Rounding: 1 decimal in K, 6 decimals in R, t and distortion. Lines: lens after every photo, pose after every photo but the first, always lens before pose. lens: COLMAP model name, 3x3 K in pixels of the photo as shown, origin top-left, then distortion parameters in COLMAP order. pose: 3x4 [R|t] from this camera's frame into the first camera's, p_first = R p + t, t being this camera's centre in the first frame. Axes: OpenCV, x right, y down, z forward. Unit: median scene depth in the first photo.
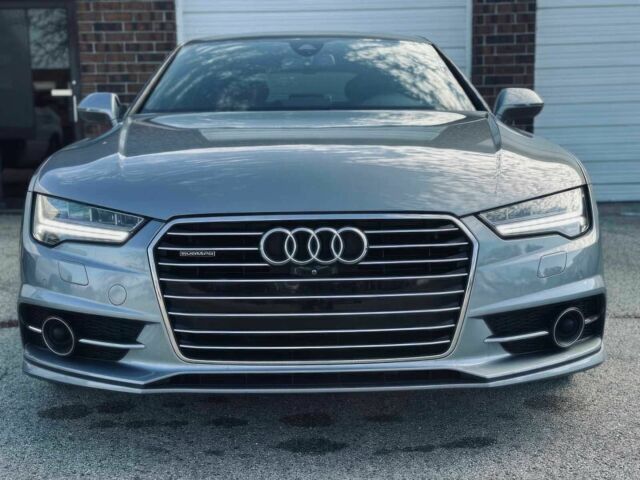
lens RADIAL K [[937.1, 0, 319.8], [0, 937.1, 238.4], [0, 0, 1]] dist [0.113319, 0.000000]
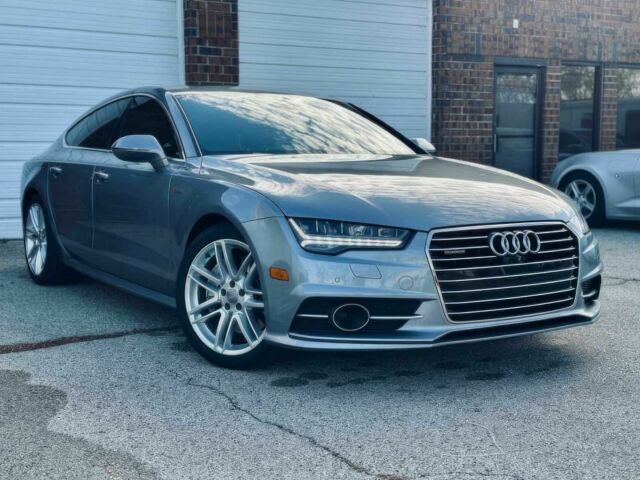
lens RADIAL K [[937.1, 0, 320.7], [0, 937.1, 241.4], [0, 0, 1]] dist [0.113319, 0.000000]
pose [[0.852169, -0.041003, 0.521658, -1.091489], [0.055514, 0.998383, -0.012213, 0.005866], [-0.520314, 0.039367, 0.853067, -0.182494]]
